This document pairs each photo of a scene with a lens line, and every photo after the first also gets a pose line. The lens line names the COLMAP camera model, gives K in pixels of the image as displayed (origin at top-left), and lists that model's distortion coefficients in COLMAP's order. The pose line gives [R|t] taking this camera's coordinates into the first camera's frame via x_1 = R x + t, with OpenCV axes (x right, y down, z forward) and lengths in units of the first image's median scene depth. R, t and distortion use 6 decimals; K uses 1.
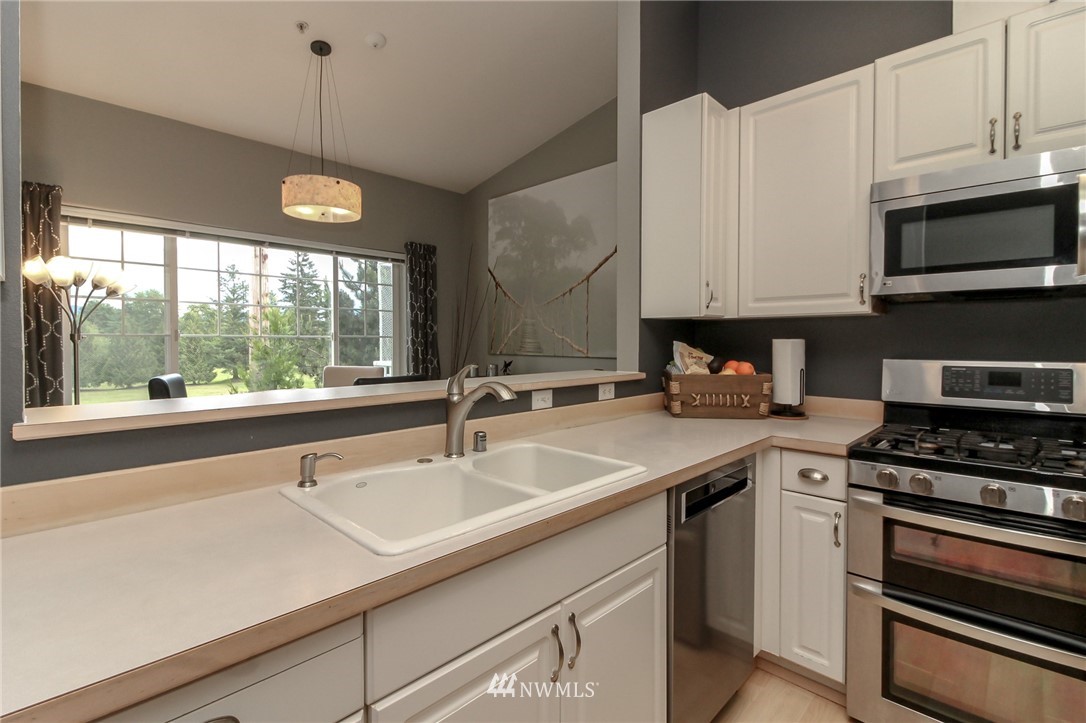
lens RADIAL K [[505.2, 0, 535.6], [0, 505.2, 347.2], [0, 0, 1]] dist [0.014825, -0.007839]
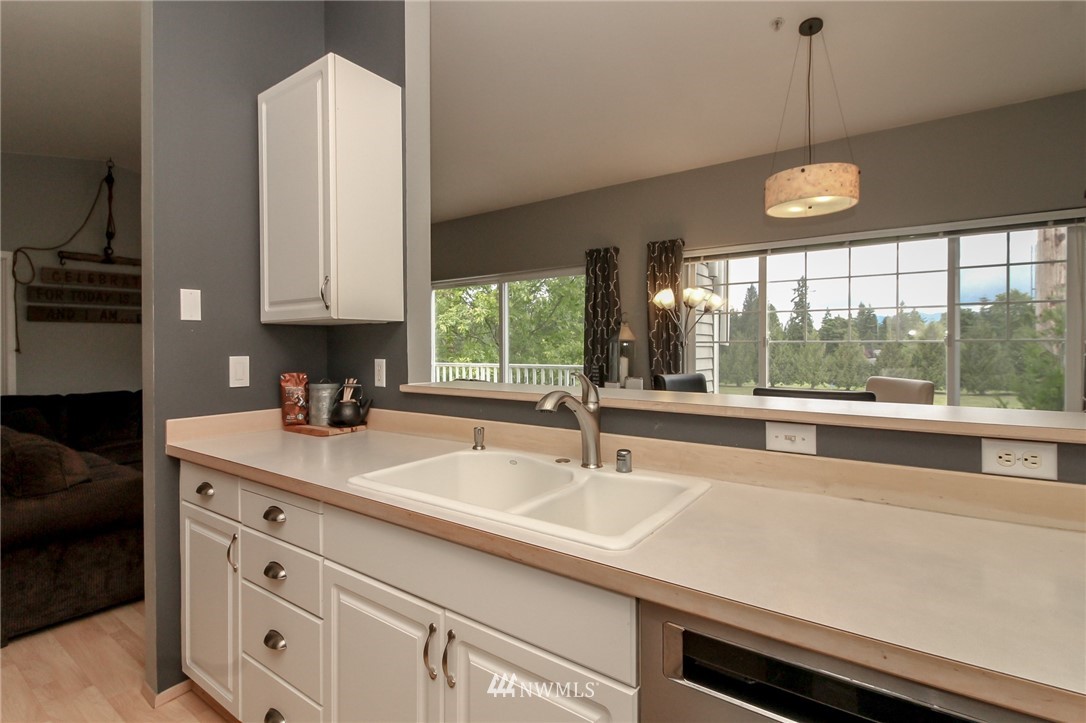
lens RADIAL K [[505.2, 0, 545.7], [0, 505.2, 350.6], [0, 0, 1]] dist [0.014825, -0.007839]
pose [[0.174872, 0.009212, -0.984548, 0.383242], [-0.012885, 0.999892, 0.007067, -0.006015], [0.984507, 0.011450, 0.174972, 0.365901]]
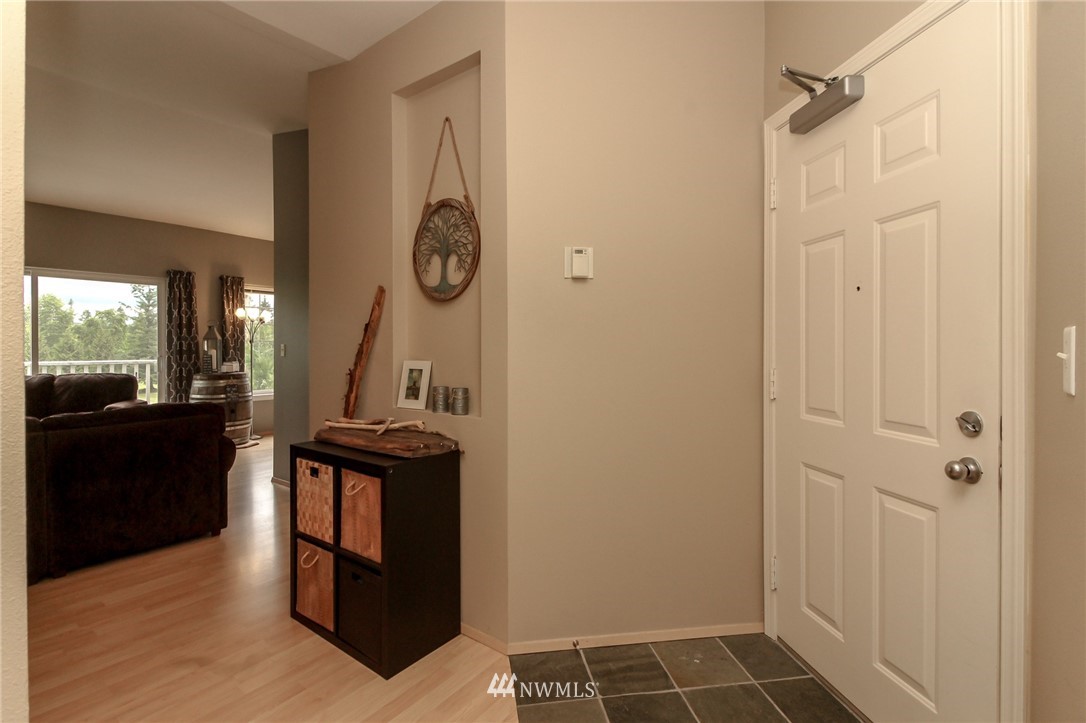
lens RADIAL K [[505.2, 0, 528.4], [0, 505.2, 352.2], [0, 0, 1]] dist [0.014825, -0.007839]
pose [[0.992381, -0.000716, 0.123206, 0.074518], [0.001646, 0.999971, -0.007448, 0.048920], [-0.123197, 0.007594, 0.992353, -1.459388]]
